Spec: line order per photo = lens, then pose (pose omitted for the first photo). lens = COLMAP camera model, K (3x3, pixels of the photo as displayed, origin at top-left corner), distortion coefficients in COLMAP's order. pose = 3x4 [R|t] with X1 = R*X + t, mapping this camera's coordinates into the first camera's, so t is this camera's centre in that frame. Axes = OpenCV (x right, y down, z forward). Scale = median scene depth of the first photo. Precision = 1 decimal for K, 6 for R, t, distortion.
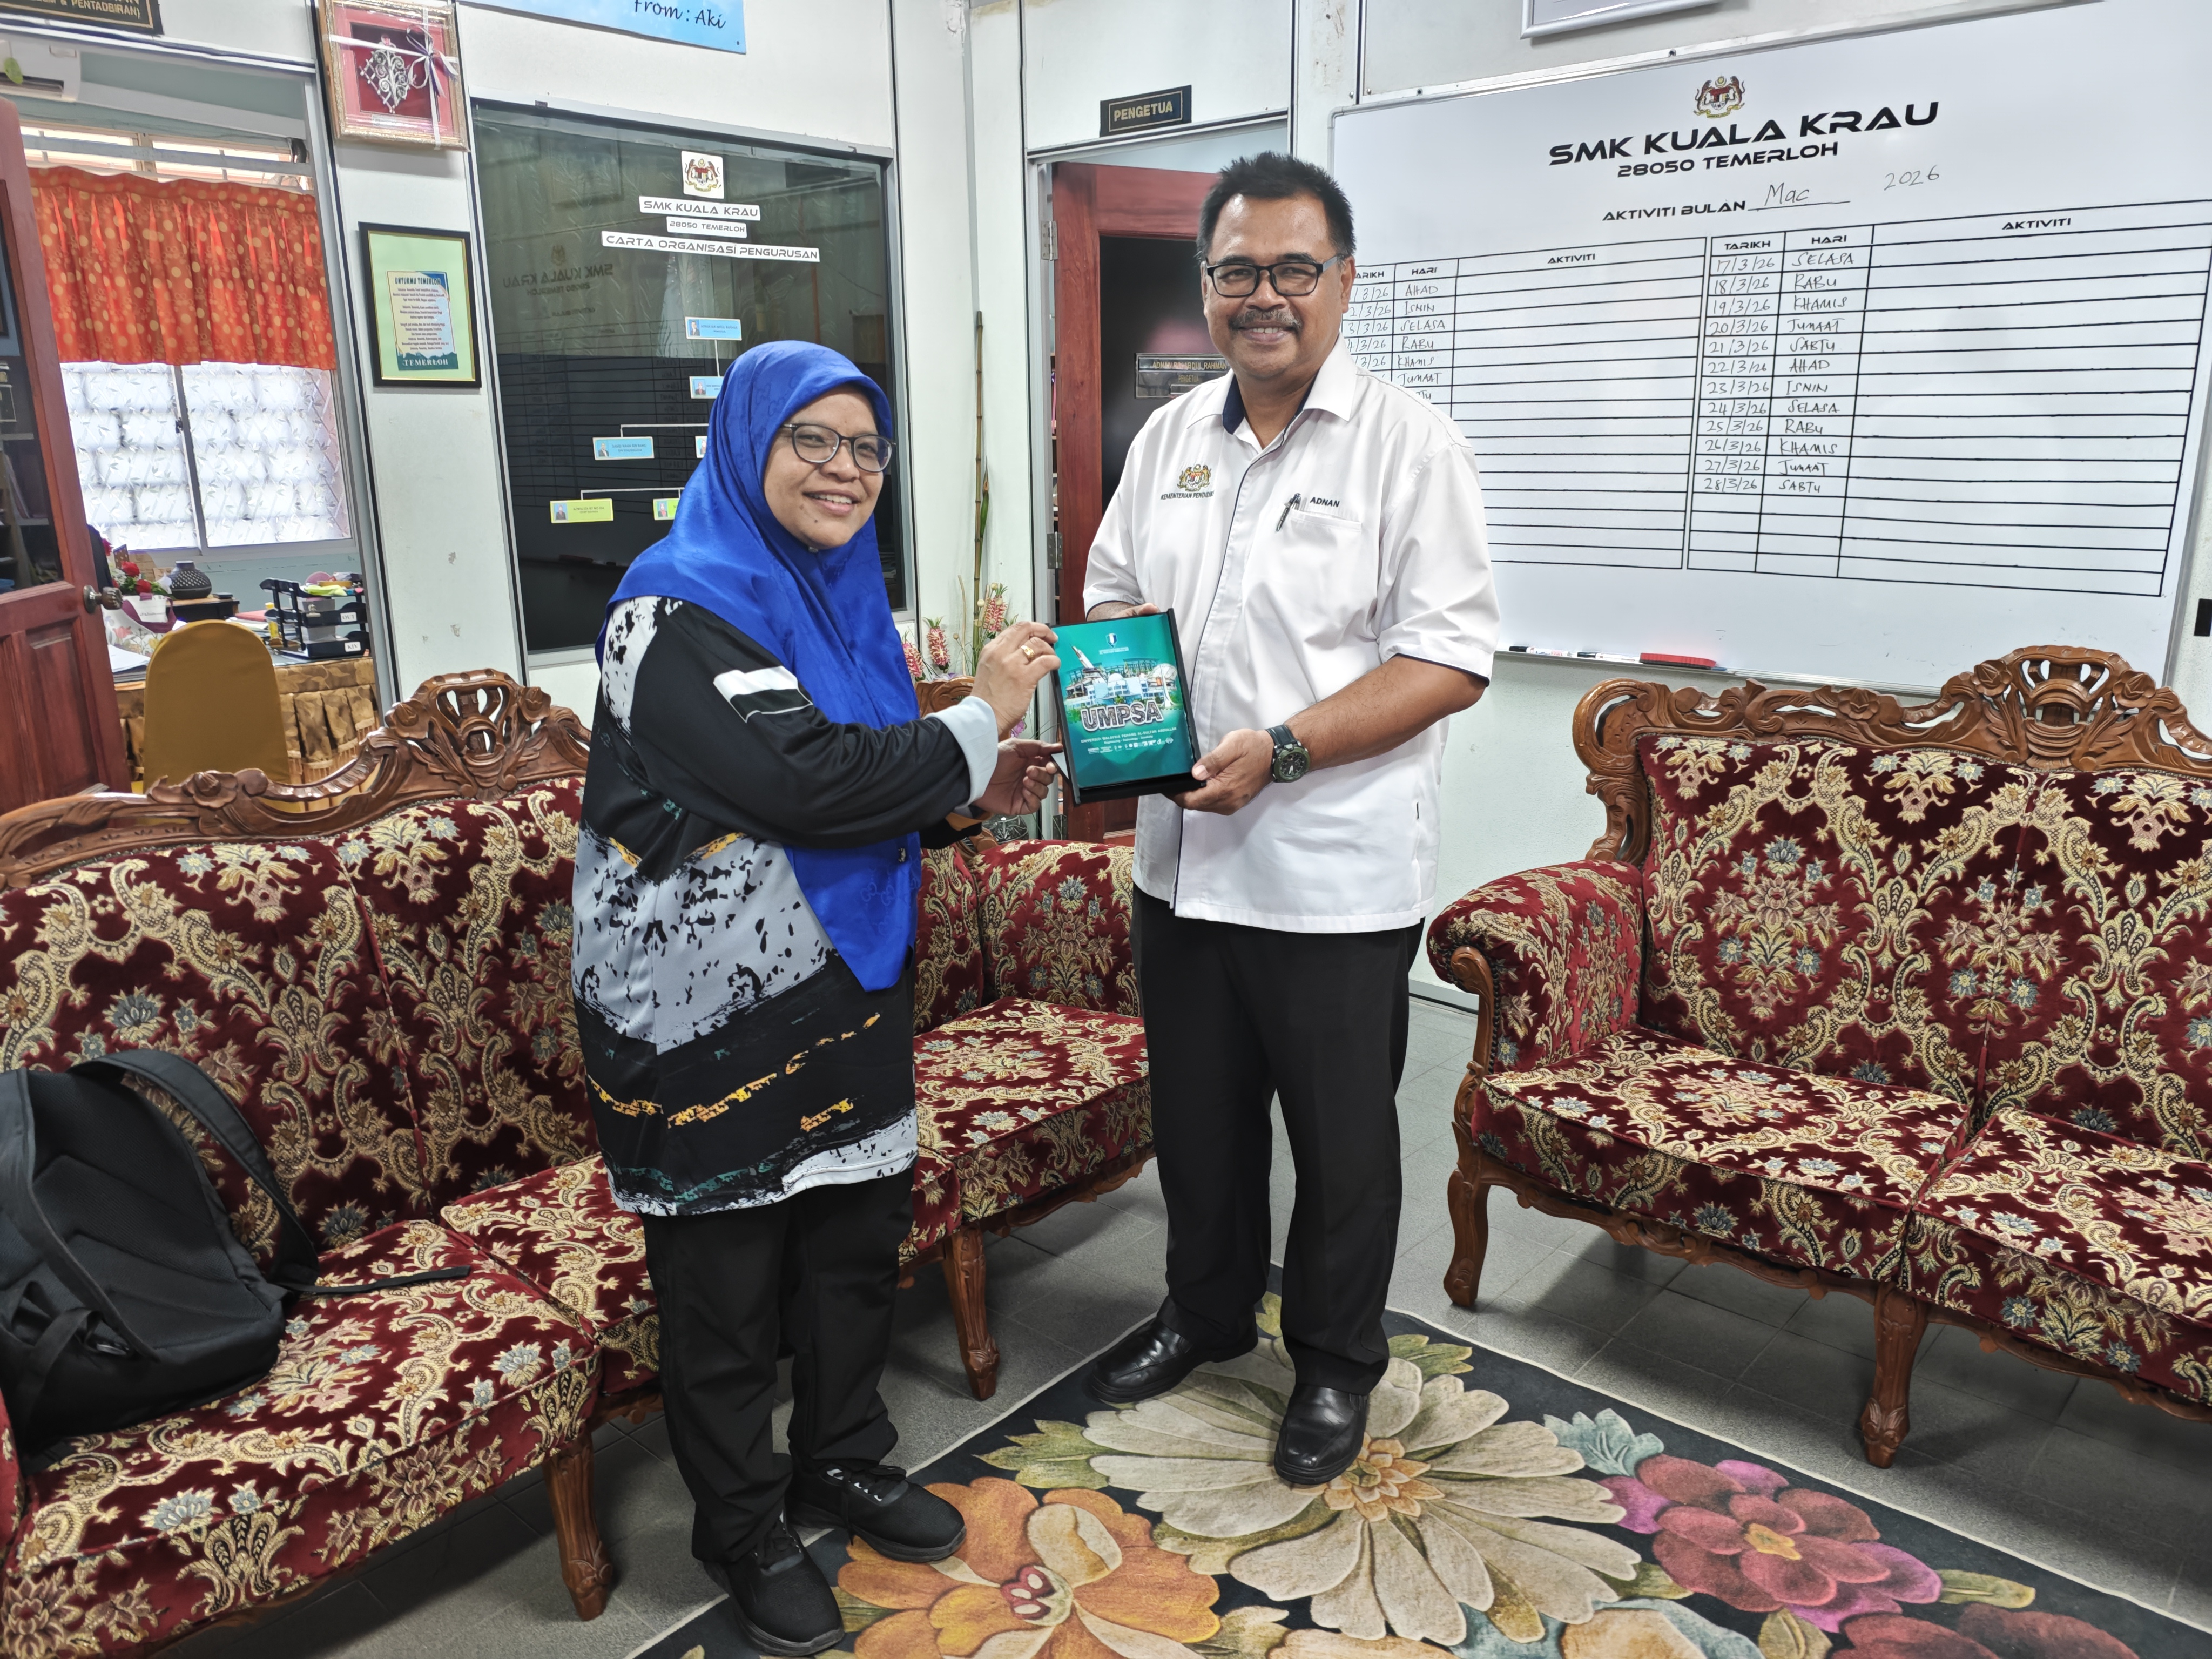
lens RADIAL K [[1607.5, 0, 1098.0], [0, 1607.5, 849.4], [0, 0, 1]] dist [0.017144, -0.025930]
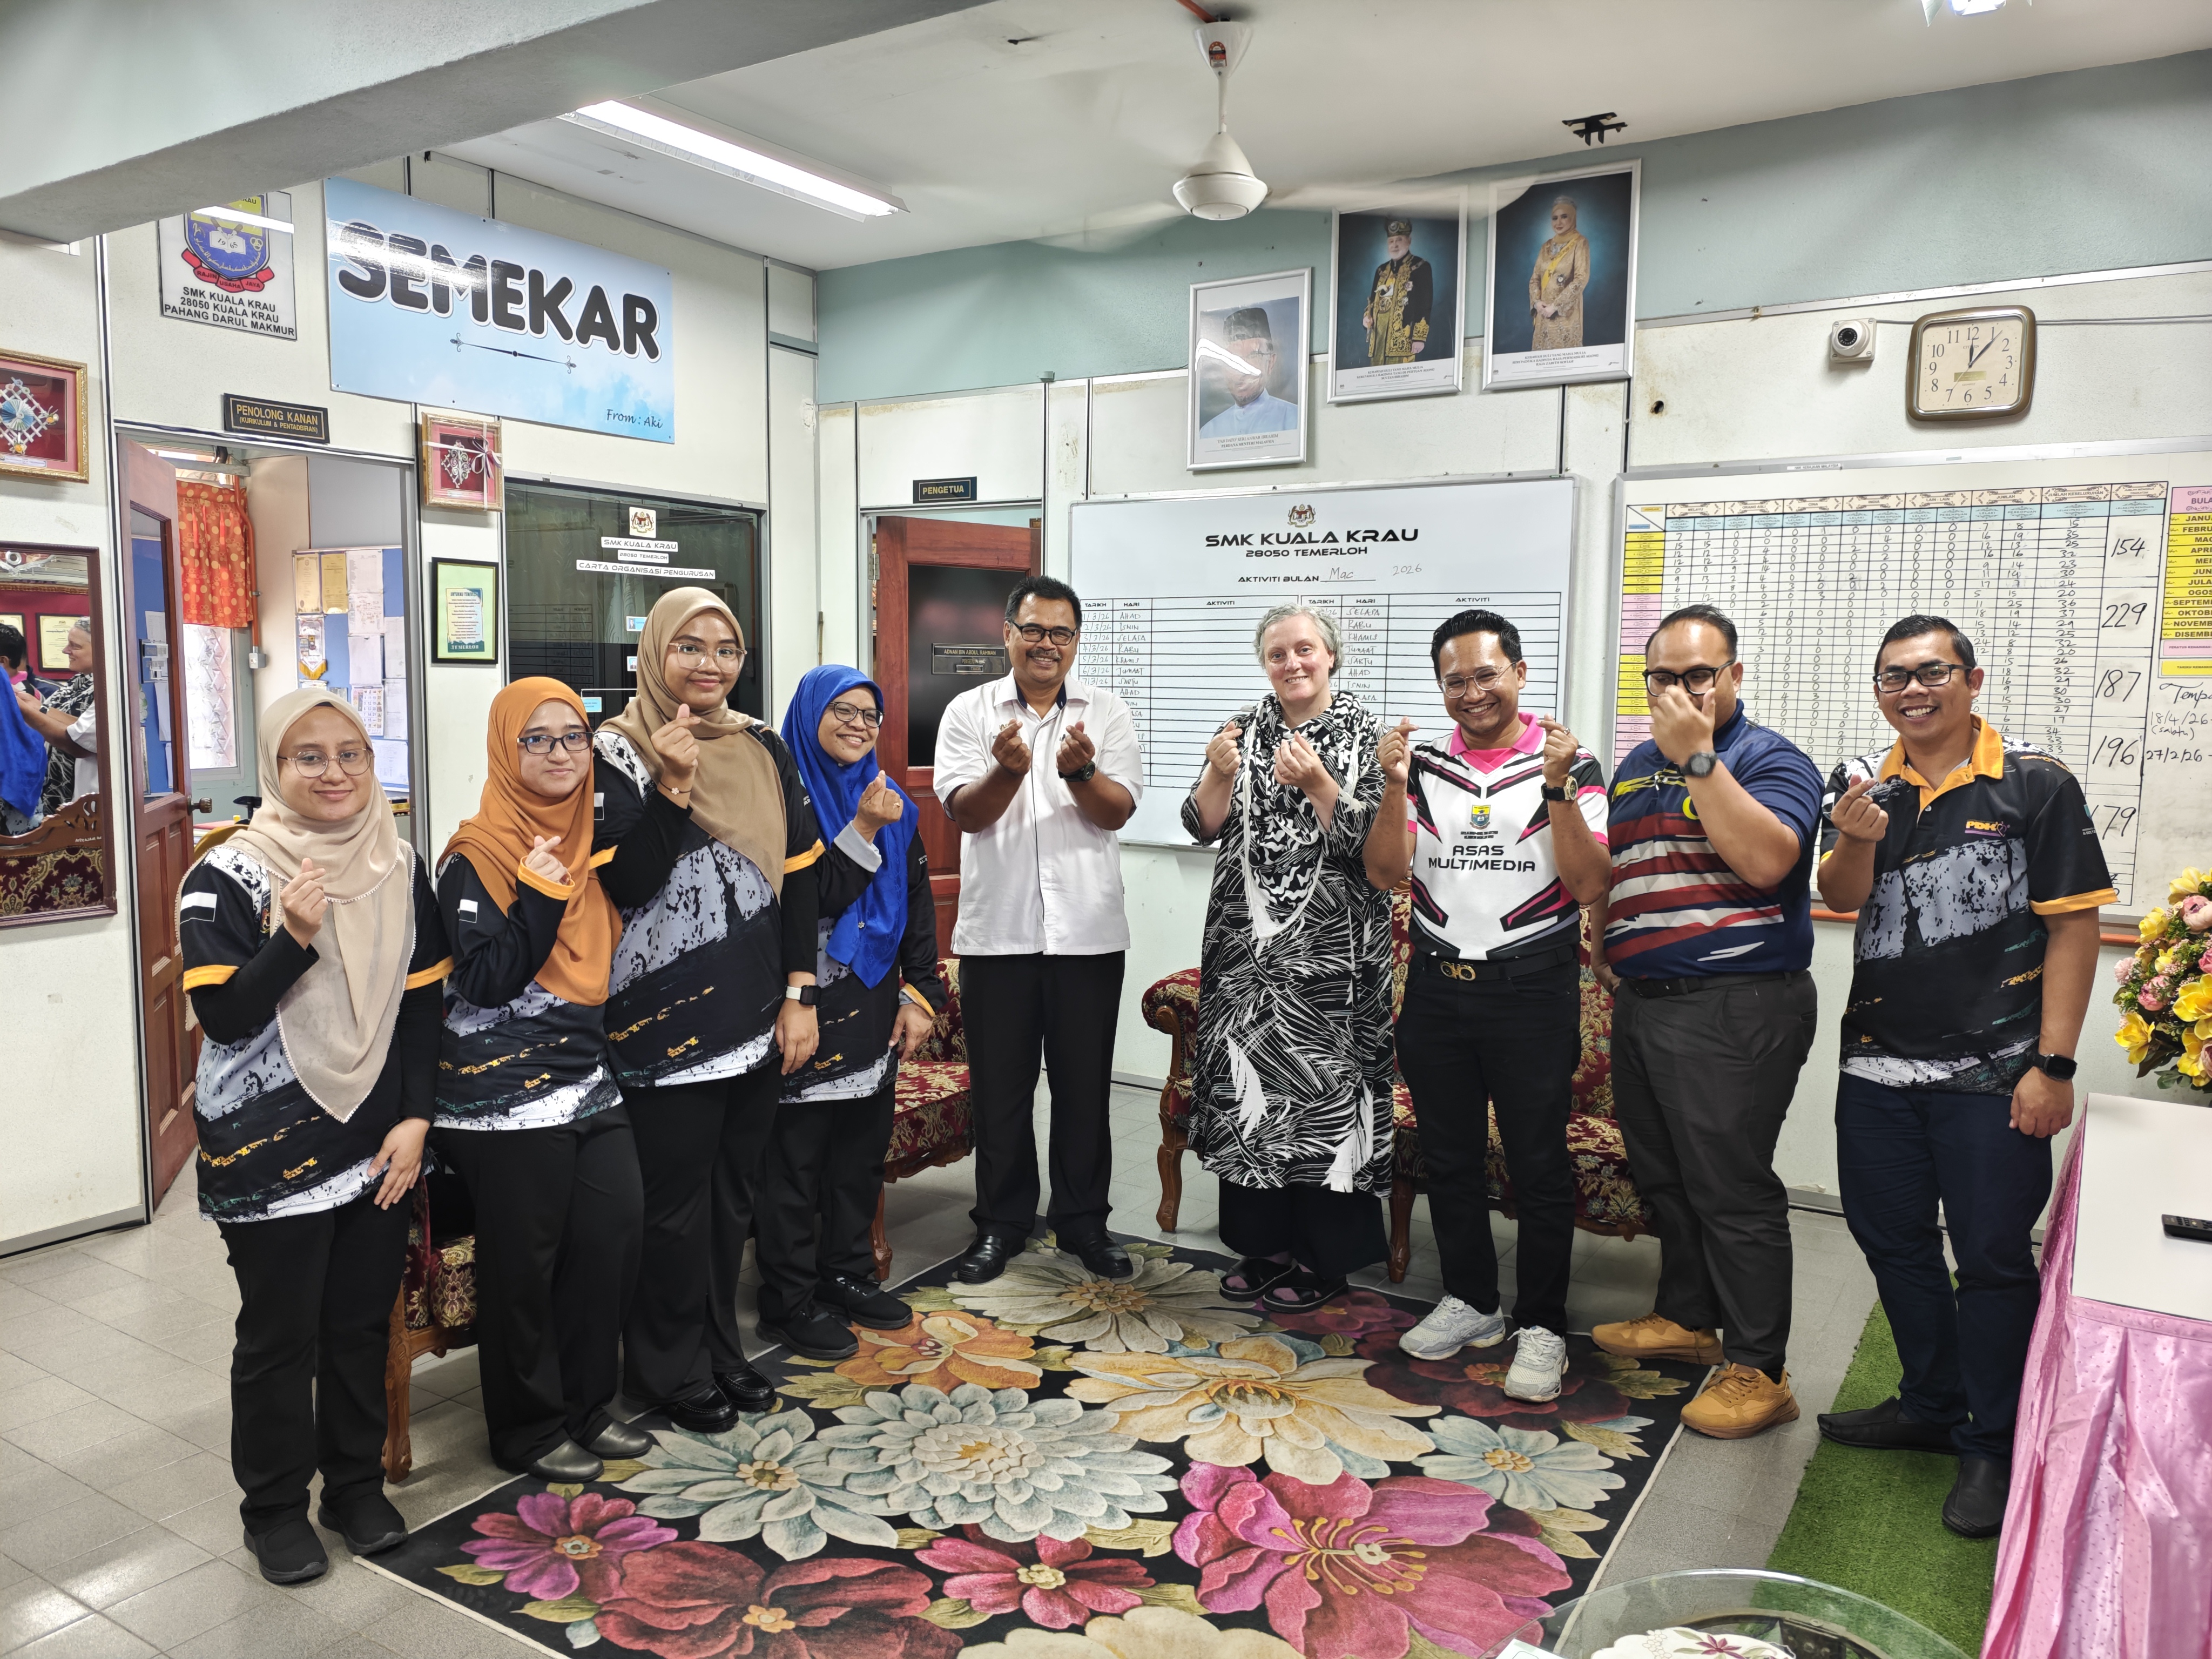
lens RADIAL K [[1607.5, 0, 1097.5], [0, 1607.5, 820.3], [0, 0, 1]] dist [0.017144, -0.025930]
pose [[0.986000, 0.007003, 0.166598, -0.097879], [0.020812, 0.986136, -0.164627, 0.113996], [-0.165441, 0.165790, 0.972185, -0.527660]]
